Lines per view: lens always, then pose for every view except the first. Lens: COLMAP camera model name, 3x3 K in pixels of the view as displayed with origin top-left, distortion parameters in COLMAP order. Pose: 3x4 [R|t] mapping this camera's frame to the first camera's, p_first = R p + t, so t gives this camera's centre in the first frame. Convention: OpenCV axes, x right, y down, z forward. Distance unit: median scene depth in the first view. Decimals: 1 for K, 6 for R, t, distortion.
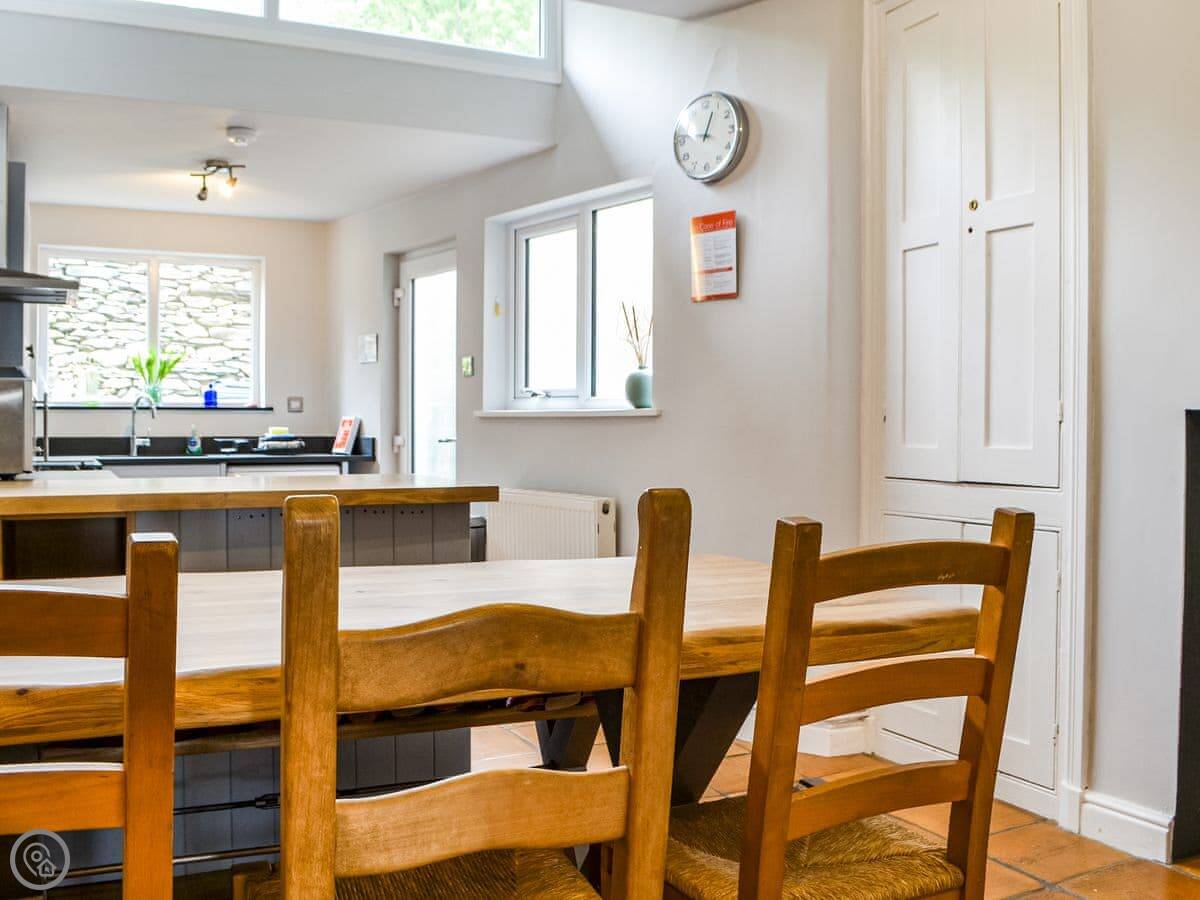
lens RADIAL K [[1108.7, 0, 601.3], [0, 1108.7, 422.5], [0, 0, 1]] dist [-0.076503, 0.014275]
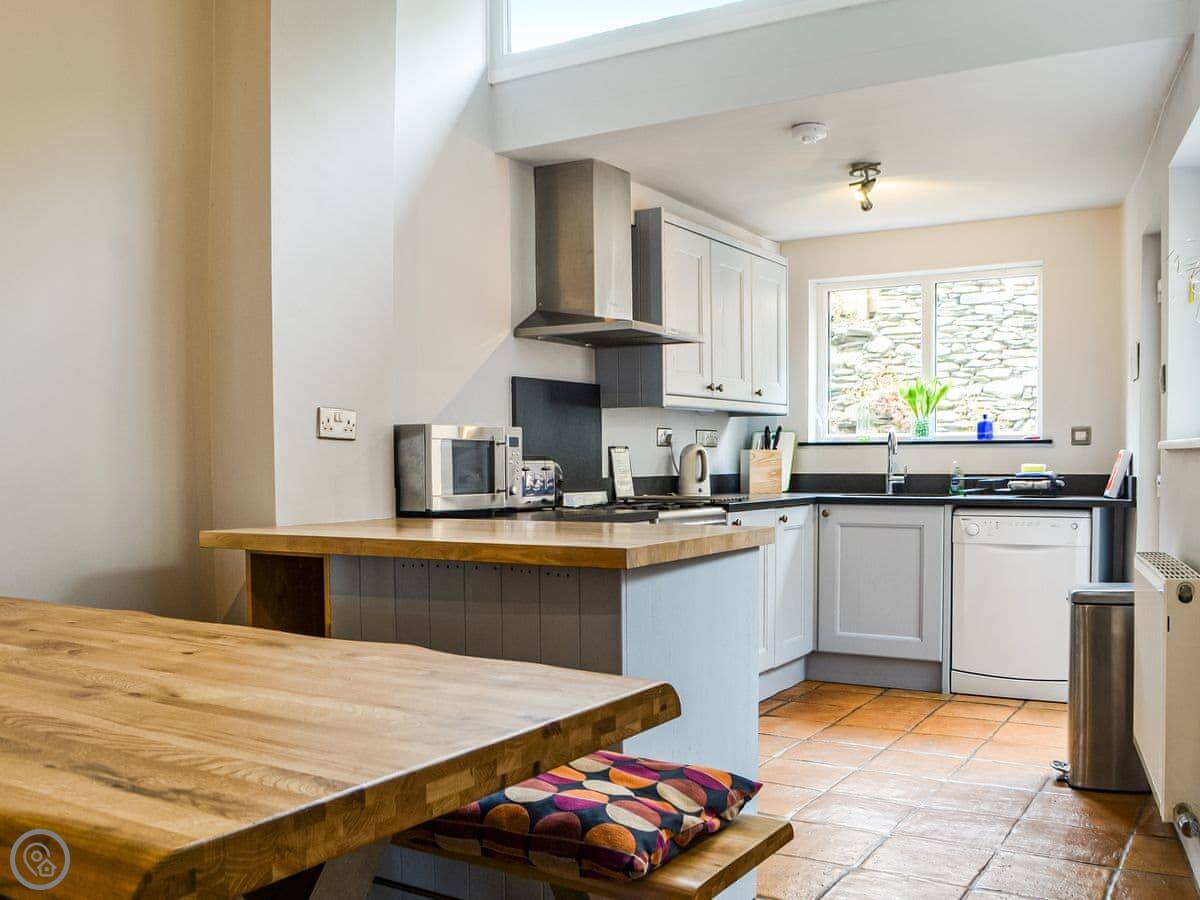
lens RADIAL K [[1136.4, 0, 580.4], [0, 1136.4, 515.3], [0, 0, 1]] dist [-0.079785, -0.009324]
pose [[0.532334, 0.036205, -0.845760, 0.234942], [0.009842, 0.998753, 0.048950, -0.001548], [0.846477, -0.034382, 0.531314, 0.245476]]
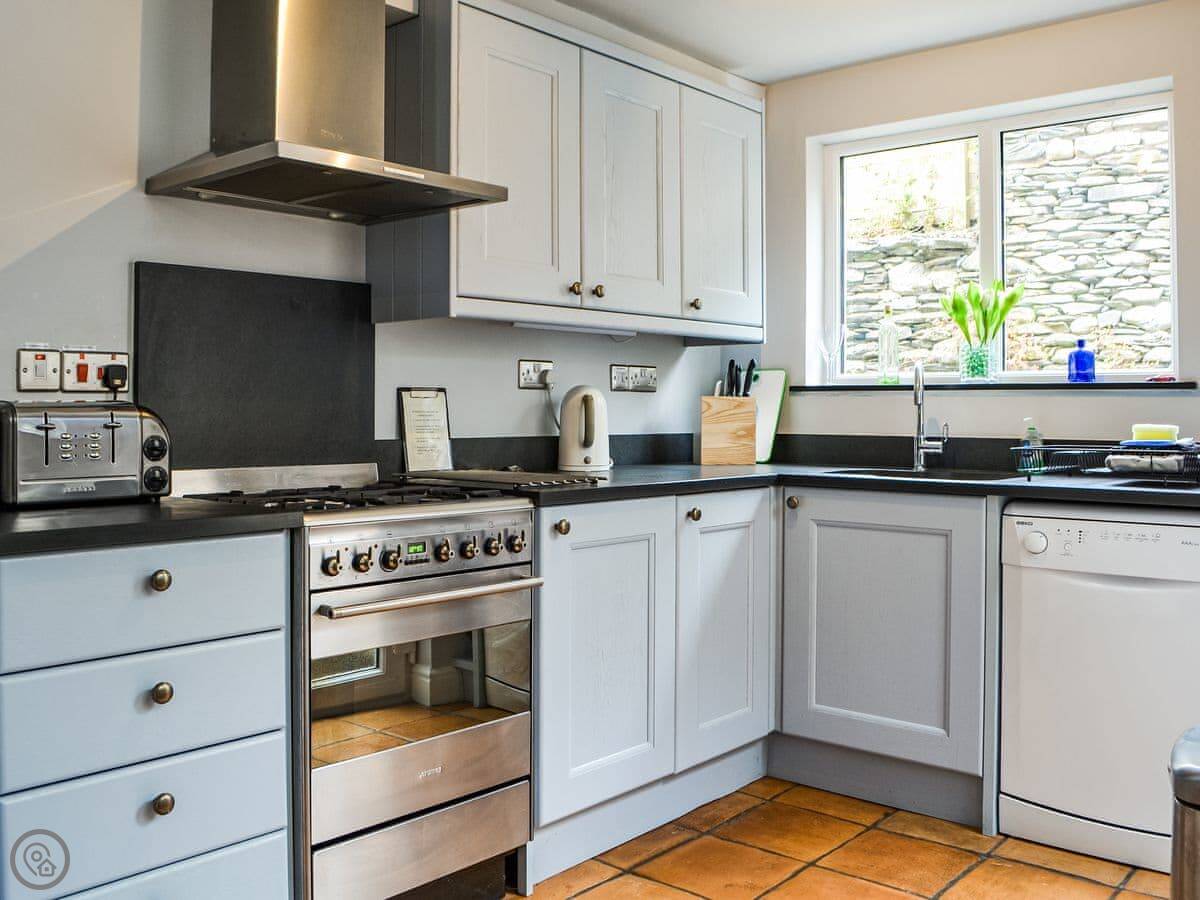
lens RADIAL K [[1106.9, 0, 598.8], [0, 1106.9, 402.7], [0, 0, 1]] dist [-0.072934, 0.006493]
pose [[0.402344, -0.006694, -0.915464, 0.029199], [-0.001227, 0.999968, -0.007851, -0.000517], [0.915488, 0.004282, 0.402323, 0.578148]]
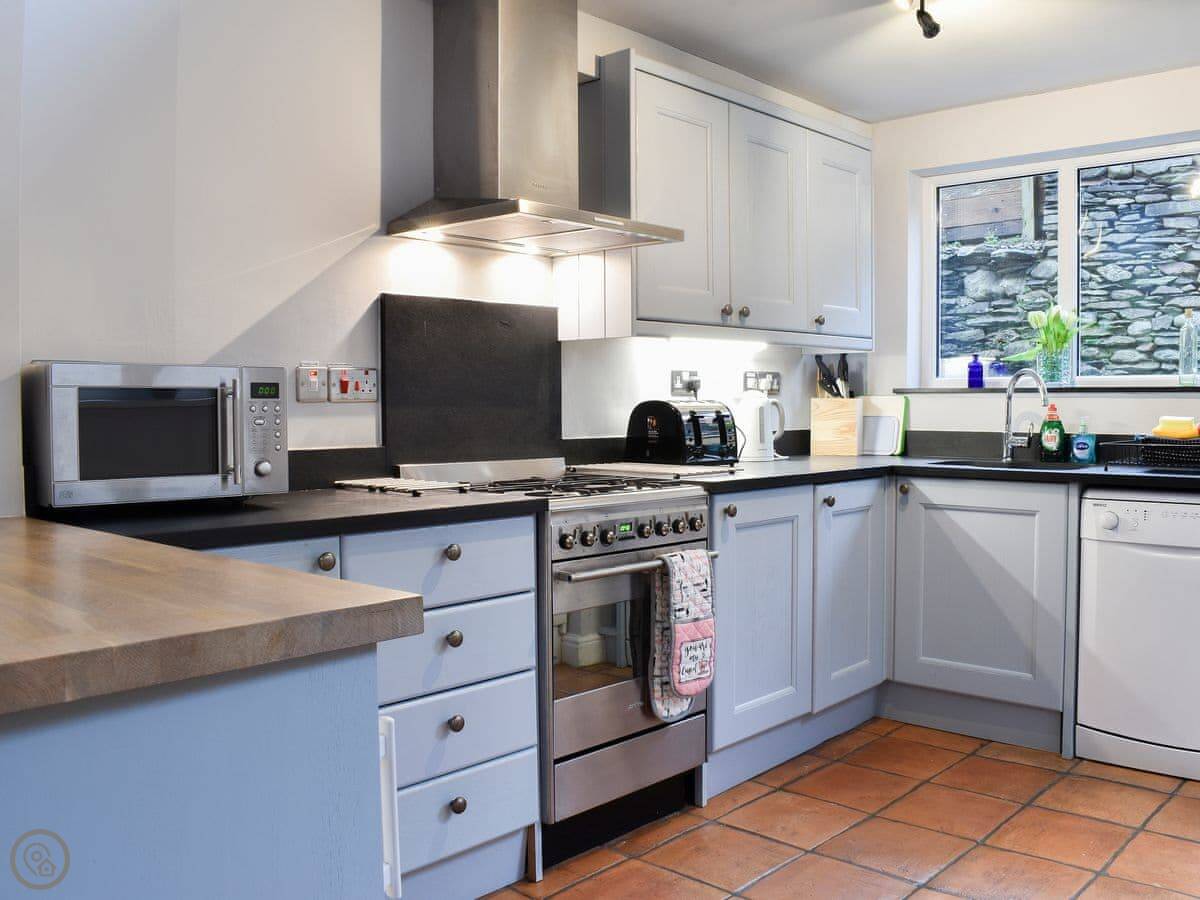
lens RADIAL K [[1089.8, 0, 670.0], [0, 1089.8, 452.5], [0, 0, 1]] dist [-0.098225, 0.011548]
pose [[0.415016, 0.040128, -0.908929, 0.083626], [0.004836, 0.998915, 0.046309, -0.006594], [0.909801, -0.023614, 0.414372, 0.504395]]
